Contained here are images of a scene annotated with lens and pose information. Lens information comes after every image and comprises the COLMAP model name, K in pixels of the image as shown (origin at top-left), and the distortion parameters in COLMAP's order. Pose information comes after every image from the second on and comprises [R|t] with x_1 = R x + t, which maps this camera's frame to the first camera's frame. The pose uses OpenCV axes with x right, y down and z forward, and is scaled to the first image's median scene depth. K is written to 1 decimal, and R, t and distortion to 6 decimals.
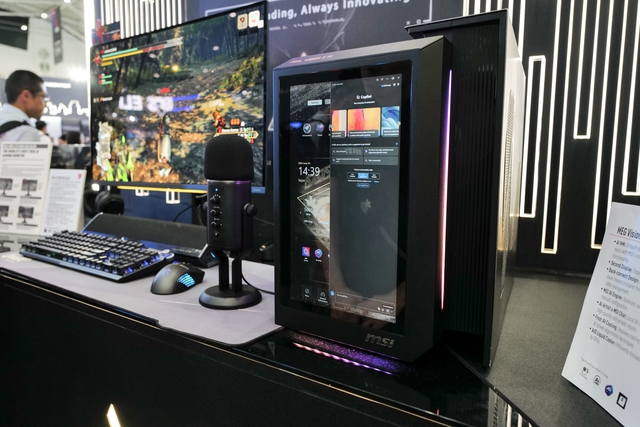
lens RADIAL K [[481.5, 0, 320.0], [0, 481.5, 213.5], [0, 0, 1]] dist [0.003382, 0.004473]
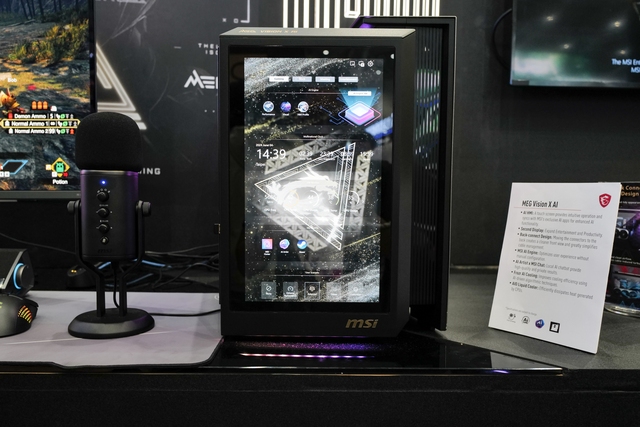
lens RADIAL K [[522.1, 0, 320.3], [0, 522.1, 234.2], [0, 0, 1]] dist [-0.003126, 0.007132]
pose [[0.804965, -0.047501, 0.591417, -0.434960], [0.064174, 0.997913, -0.007196, 0.061446], [-0.589841, 0.043746, 0.806333, 0.129205]]
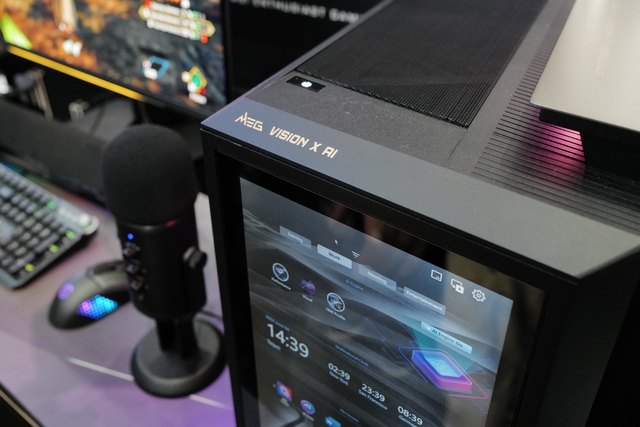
lens RADIAL K [[589.0, 0, 320.4], [0, 589.0, 162.3], [0, 0, 1]] dist [-0.006319, -0.002132]
pose [[0.999469, 0.006495, -0.031942, 0.023060], [0.007243, 0.911186, 0.411932, -0.403703], [0.031780, -0.411945, 0.910654, 0.430617]]
